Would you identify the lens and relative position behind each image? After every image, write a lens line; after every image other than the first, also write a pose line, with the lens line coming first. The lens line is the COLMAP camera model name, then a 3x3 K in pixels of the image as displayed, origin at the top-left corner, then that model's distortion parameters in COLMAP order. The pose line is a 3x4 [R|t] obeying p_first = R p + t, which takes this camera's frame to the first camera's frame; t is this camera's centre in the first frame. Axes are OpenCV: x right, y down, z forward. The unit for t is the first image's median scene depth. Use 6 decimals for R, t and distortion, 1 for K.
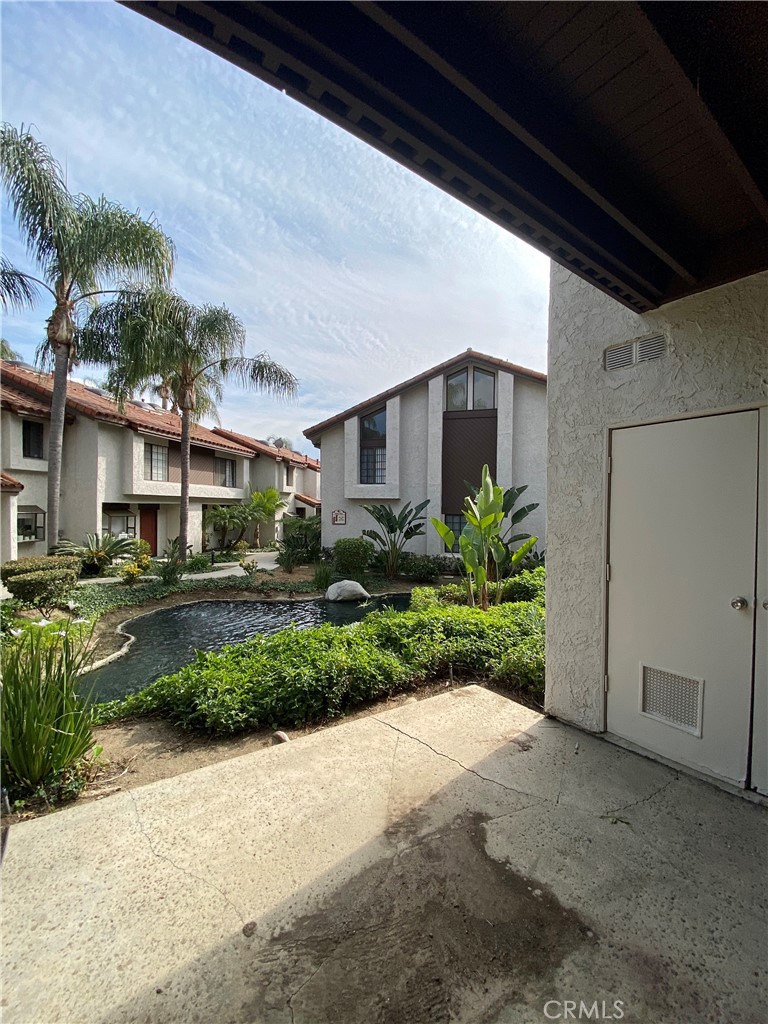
lens RADIAL K [[414.2, 0, 386.2], [0, 414.2, 508.4], [0, 0, 1]] dist [-0.001430, -0.001570]
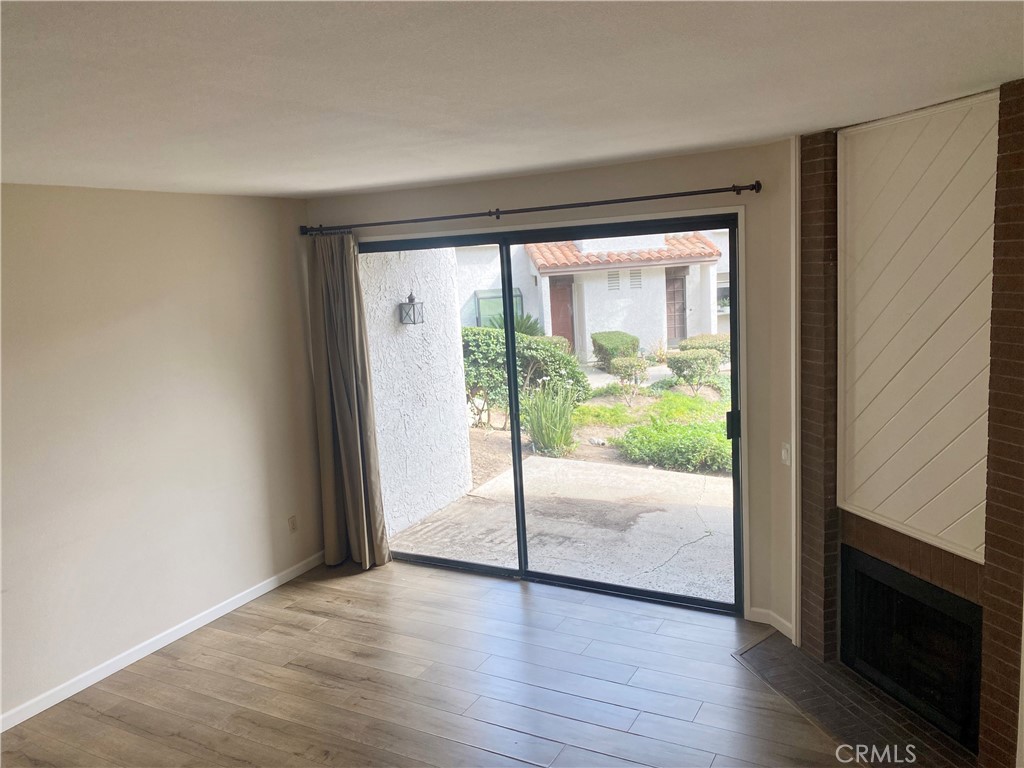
lens RADIAL K [[768.7, 0, 516.1], [0, 768.7, 376.0], [0, 0, 1]] dist [0.022555, -0.001561]
pose [[0.433768, 0.104210, -0.894978, 0.451860], [0.054427, 0.988445, 0.141472, -0.049619], [0.899379, -0.110077, 0.423084, -0.139786]]
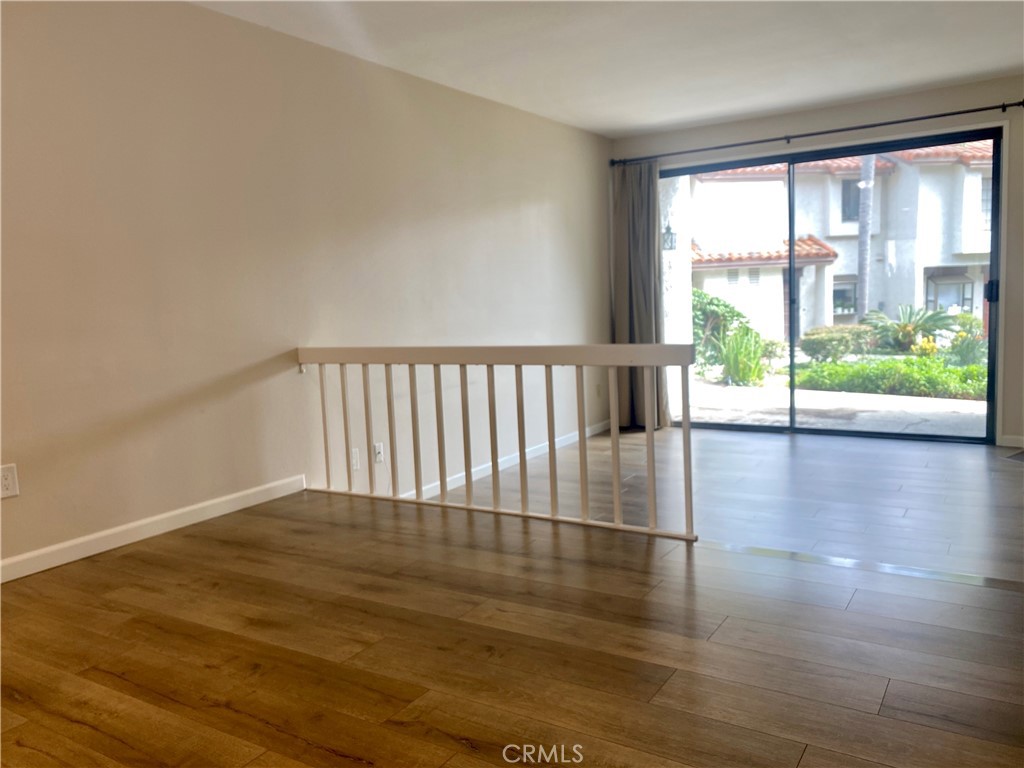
lens RADIAL K [[768.7, 0, 507.9], [0, 768.7, 386.3], [0, 0, 1]] dist [0.022555, -0.001561]
pose [[0.354472, 0.090258, -0.930700, 0.510297], [0.039585, 0.992990, 0.111376, 0.019526], [0.934228, -0.076322, 0.348415, -0.330858]]
